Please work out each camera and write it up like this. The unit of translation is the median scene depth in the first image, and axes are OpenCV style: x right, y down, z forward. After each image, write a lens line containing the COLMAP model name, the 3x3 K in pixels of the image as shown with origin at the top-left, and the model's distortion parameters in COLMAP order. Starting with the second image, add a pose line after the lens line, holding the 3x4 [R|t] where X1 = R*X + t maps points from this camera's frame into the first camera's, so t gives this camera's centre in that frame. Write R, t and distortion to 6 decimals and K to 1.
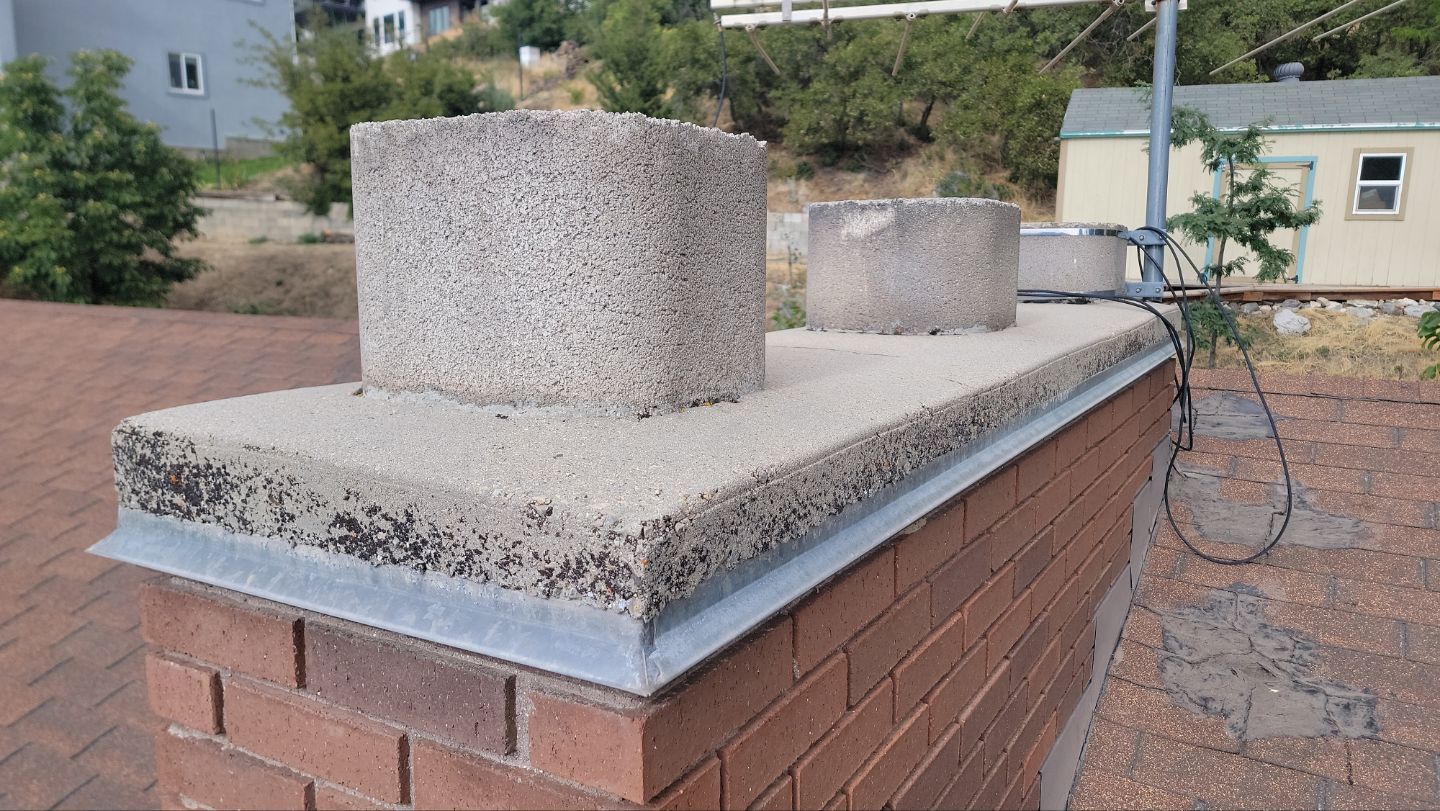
lens RADIAL K [[1006.9, 0, 731.9], [0, 1006.9, 402.3], [0, 0, 1]] dist [0.089419, -0.082663]
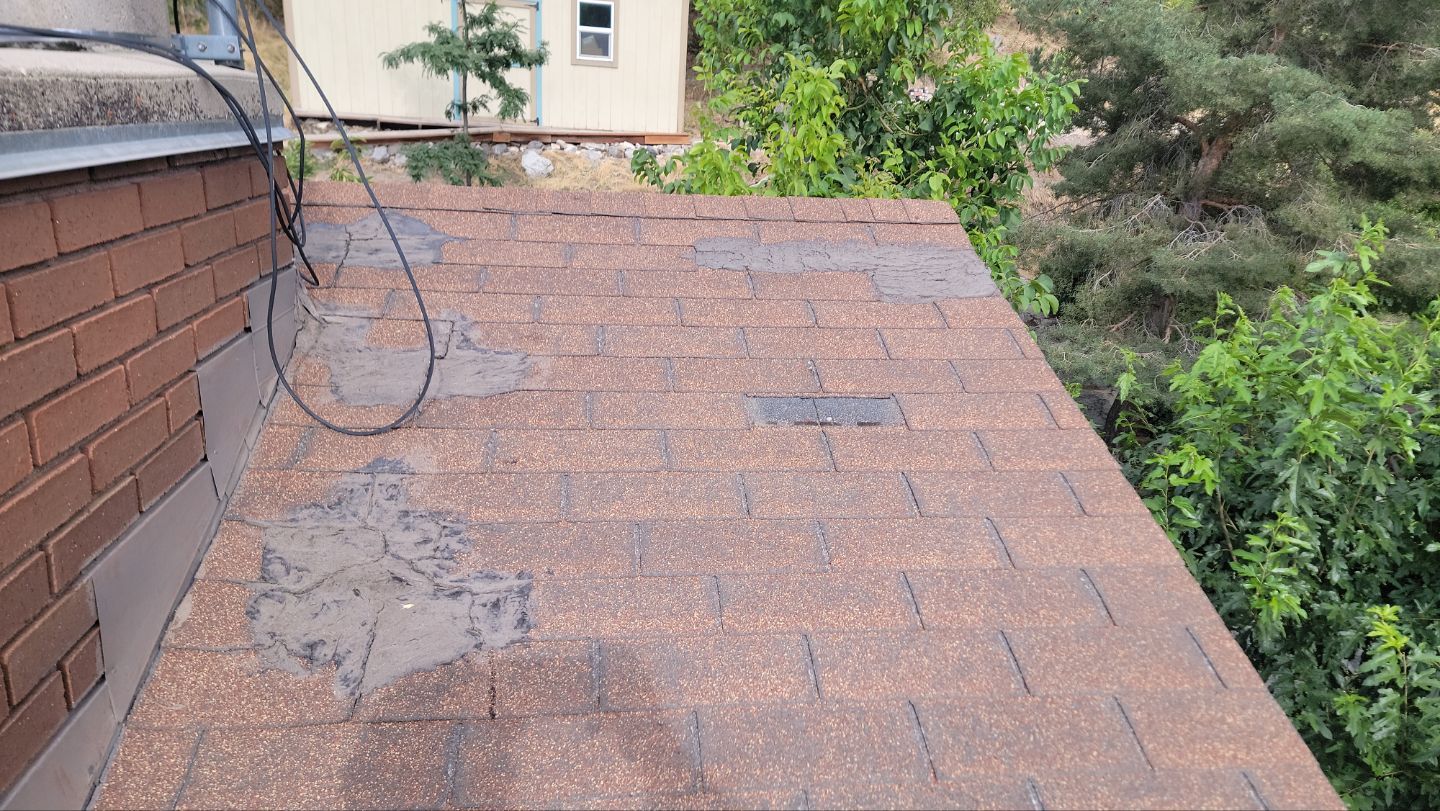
lens RADIAL K [[998.1, 0, 741.0], [0, 998.1, 411.3], [0, 0, 1]] dist [0.095197, -0.077956]
pose [[0.779062, -0.151827, 0.608285, 0.043526], [0.056415, 0.983275, 0.173169, 0.005107], [-0.624403, -0.100593, 0.774598, 0.045973]]
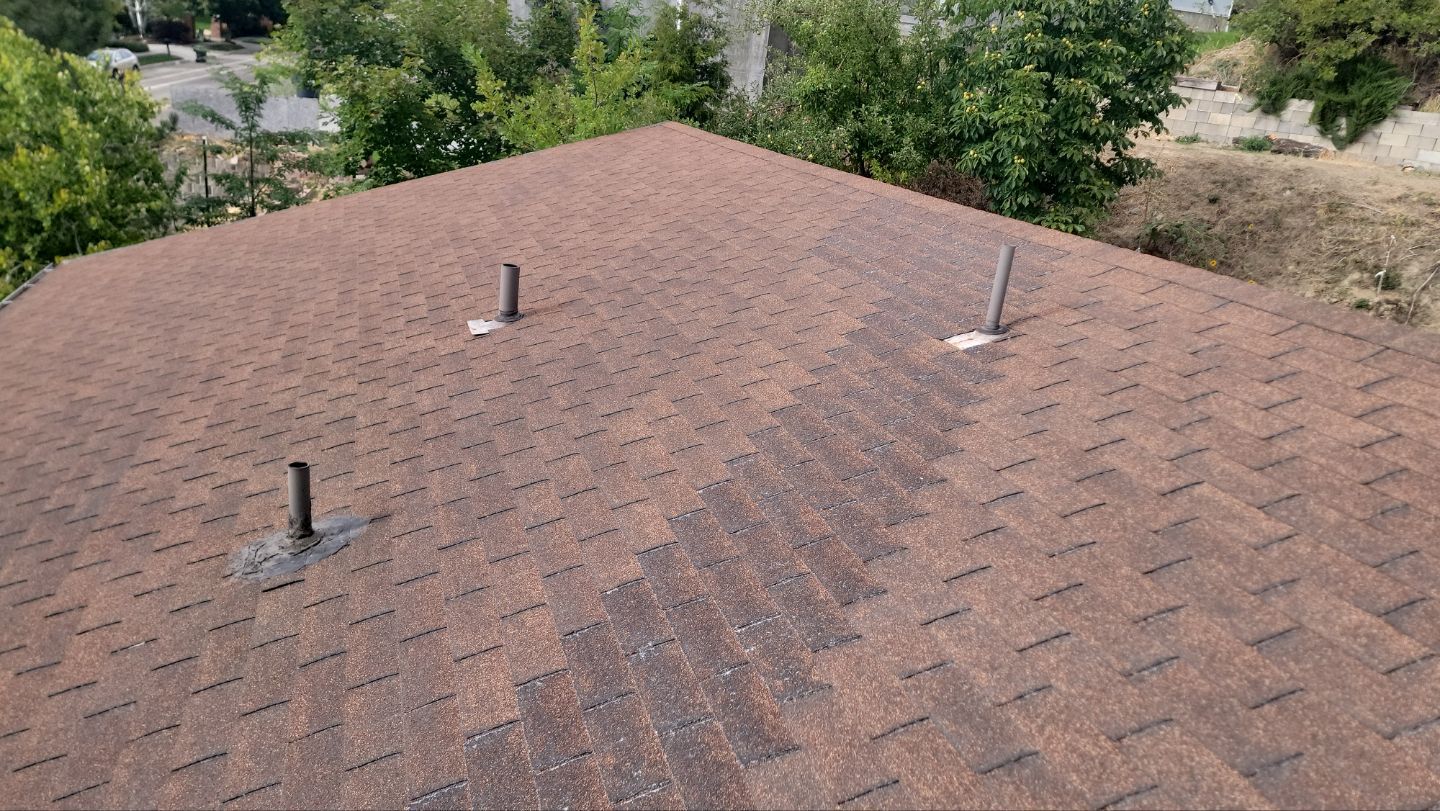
lens RADIAL K [[998.1, 0, 741.0], [0, 998.1, 411.3], [0, 0, 1]] dist [0.095197, -0.077956]
pose [[0.759398, 0.287312, -0.583752, -0.288095], [-0.218217, 0.957720, 0.187496, -0.038434], [0.612940, -0.015000, 0.789987, 0.216829]]
